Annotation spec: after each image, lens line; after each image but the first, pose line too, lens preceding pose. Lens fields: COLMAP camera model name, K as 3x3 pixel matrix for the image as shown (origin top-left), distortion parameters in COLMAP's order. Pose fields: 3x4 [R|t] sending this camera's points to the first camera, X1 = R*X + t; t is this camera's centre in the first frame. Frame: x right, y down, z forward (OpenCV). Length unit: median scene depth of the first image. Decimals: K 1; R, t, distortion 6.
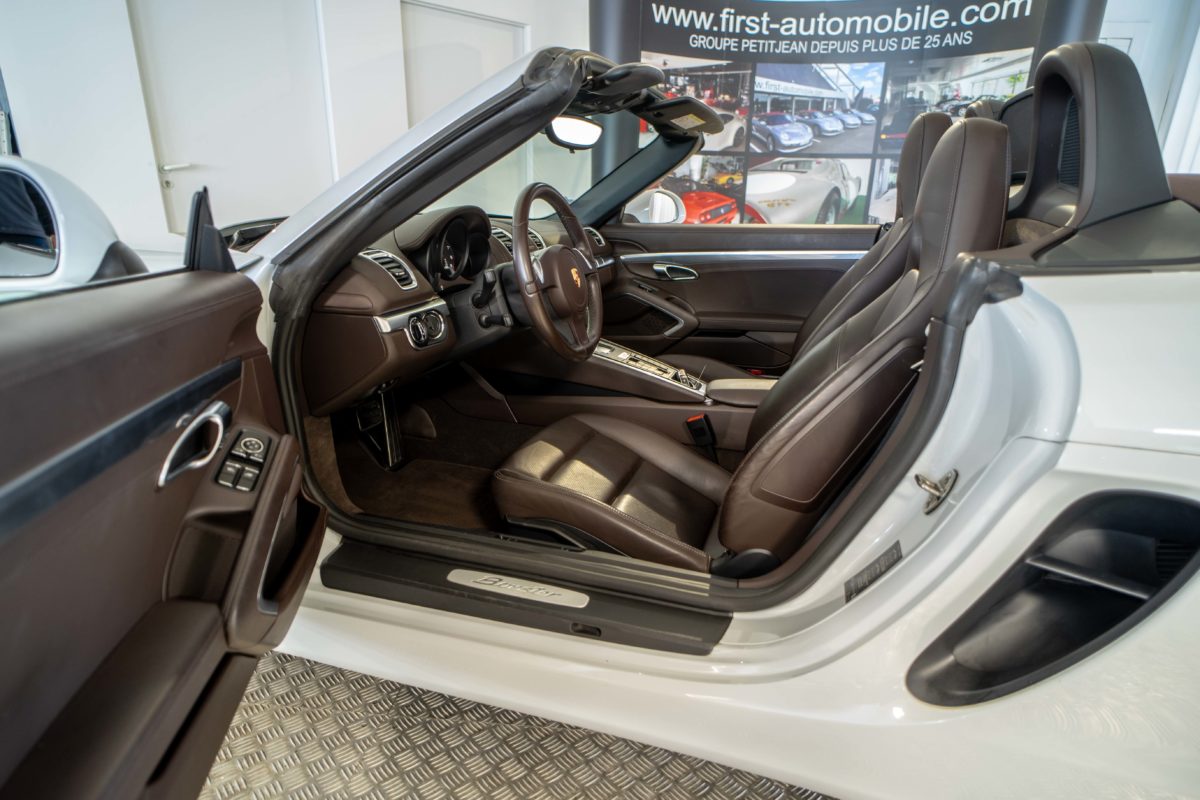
lens RADIAL K [[662.2, 0, 601.6], [0, 662.2, 409.6], [0, 0, 1]] dist [0.001084, 0.000564]
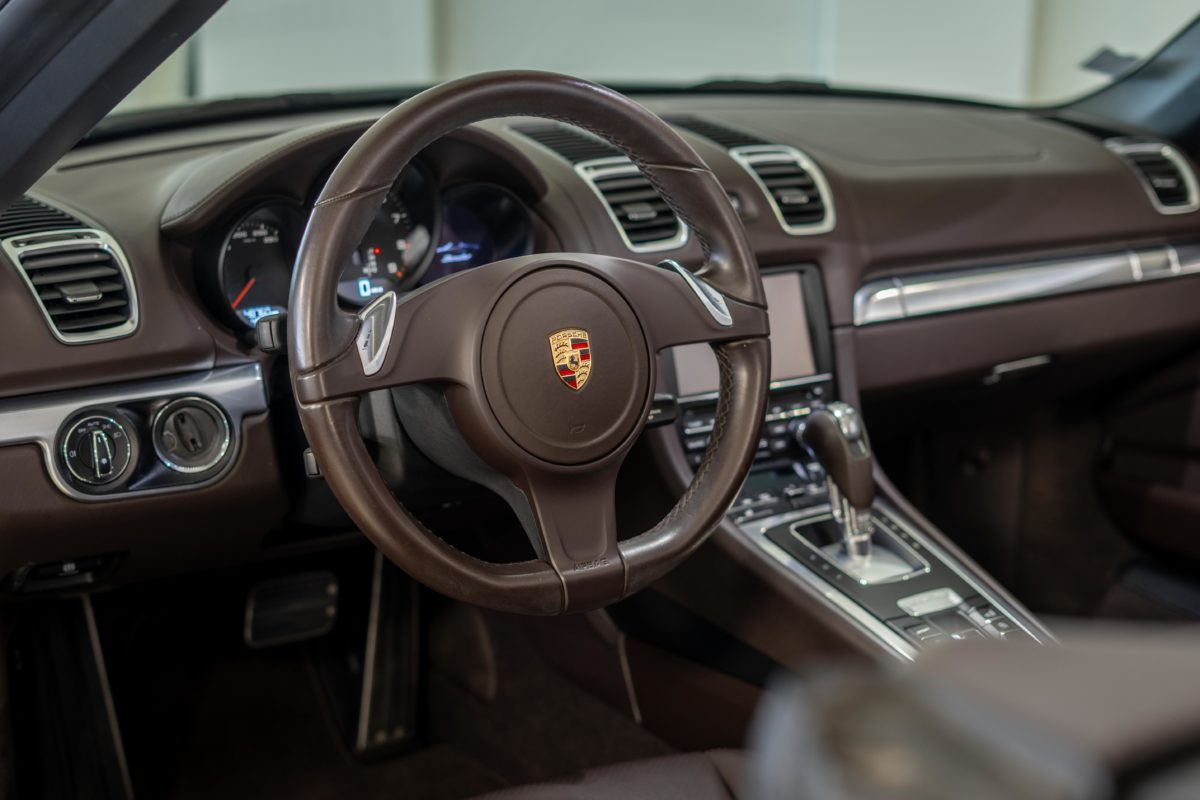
lens RADIAL K [[1829.6, 0, 596.9], [0, 1829.6, 393.6], [0, 0, 1]] dist [-0.087077, 0.000000]
pose [[0.787005, 0.153356, -0.597582, 0.295736], [-0.192953, 0.981205, -0.002310, -0.107243], [0.585997, 0.117123, 0.801804, 0.174183]]
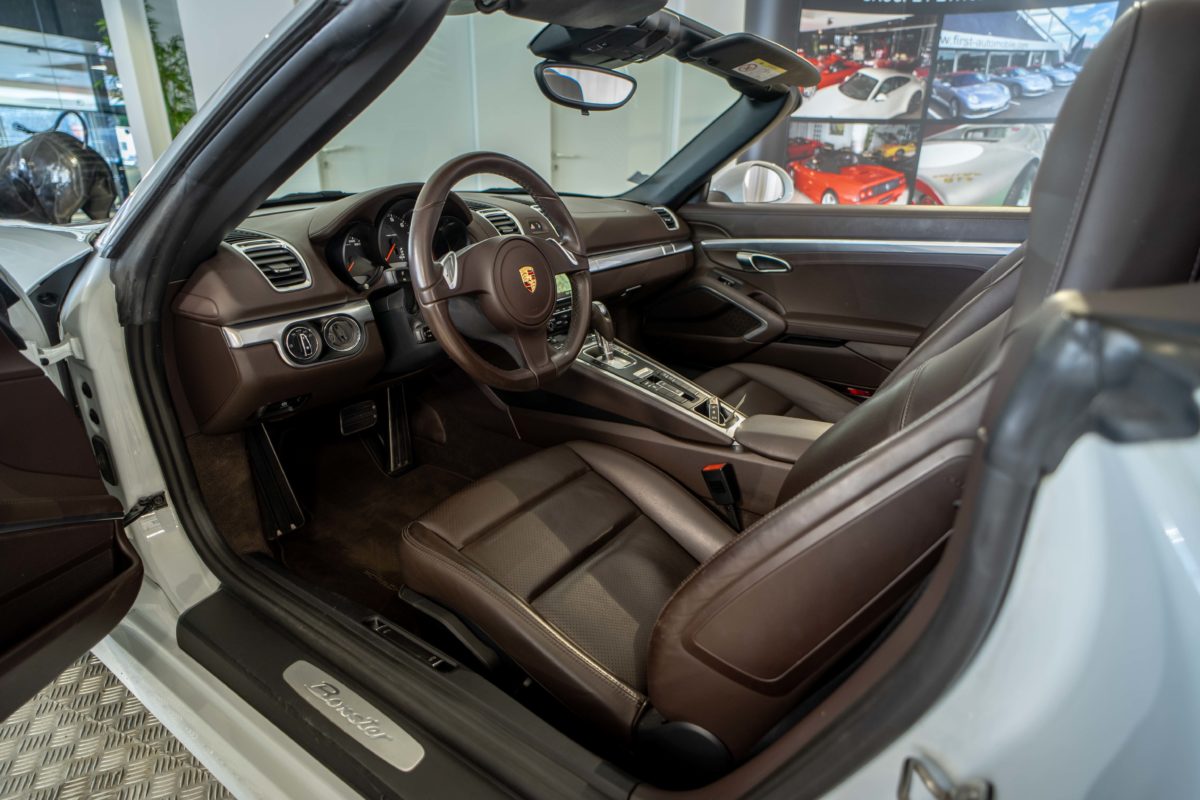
lens RADIAL K [[620.3, 0, 602.3], [0, 620.3, 392.3], [0, 0, 1]] dist [-0.006096, 0.001308]
pose [[0.959209, 0.085959, -0.269312, 0.140904], [-0.078297, 0.996164, 0.039084, -0.062134], [0.271639, -0.016404, 0.962259, 0.203708]]
